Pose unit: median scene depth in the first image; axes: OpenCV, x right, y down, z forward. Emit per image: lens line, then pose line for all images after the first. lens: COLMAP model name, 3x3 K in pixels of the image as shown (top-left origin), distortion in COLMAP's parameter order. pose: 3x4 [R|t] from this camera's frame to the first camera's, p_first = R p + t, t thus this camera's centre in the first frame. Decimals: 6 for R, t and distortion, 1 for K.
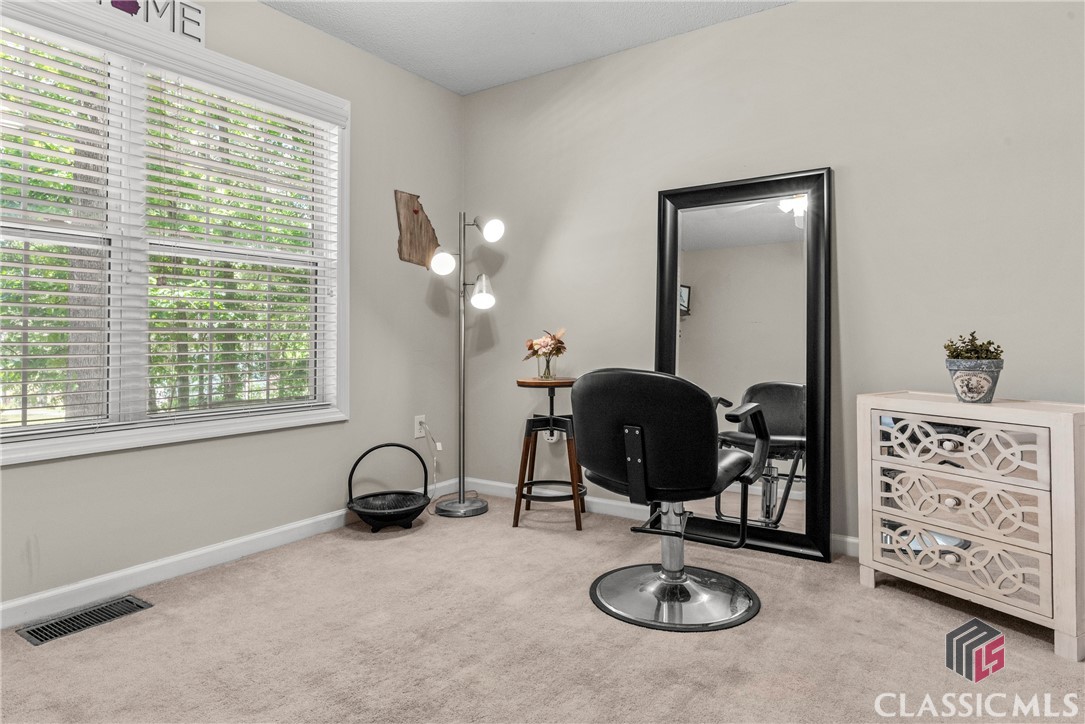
lens RADIAL K [[631.0, 0, 543.6], [0, 631.0, 340.8], [0, 0, 1]] dist [-0.002096, -0.000081]
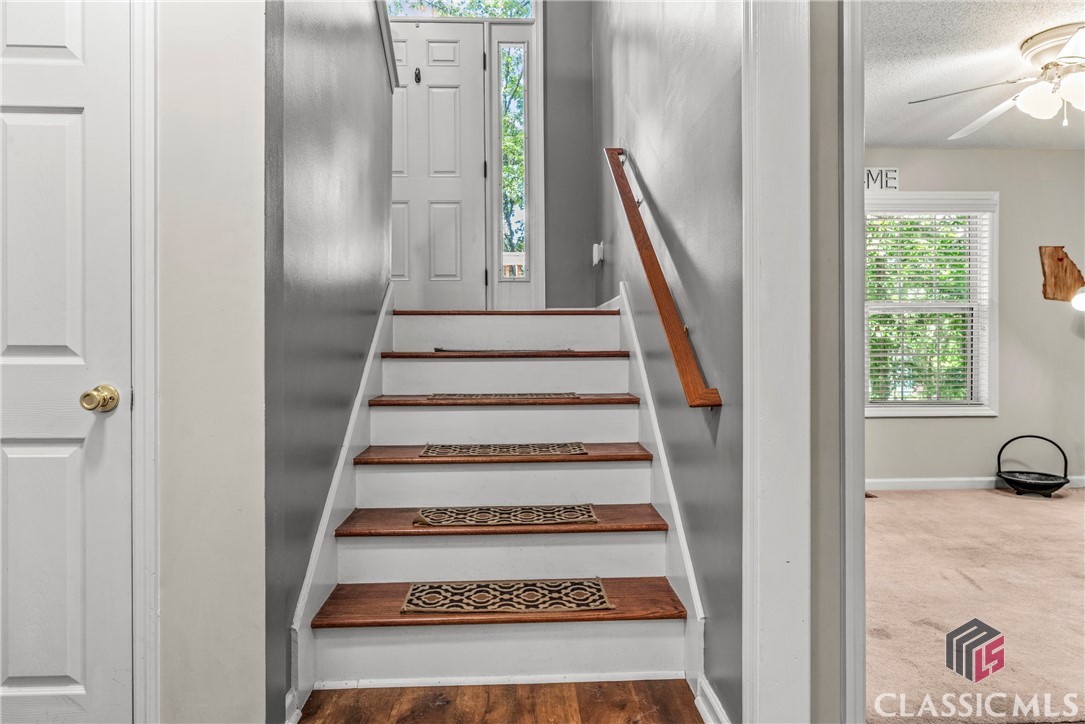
lens RADIAL K [[631.0, 0, 543.6], [0, 631.0, 340.8], [0, 0, 1]] dist [-0.002096, -0.000081]
pose [[0.593388, -0.004185, -0.804906, 0.232621], [-0.003124, 0.999967, -0.007502, -0.032029], [0.804910, 0.006966, 0.593355, -0.684714]]
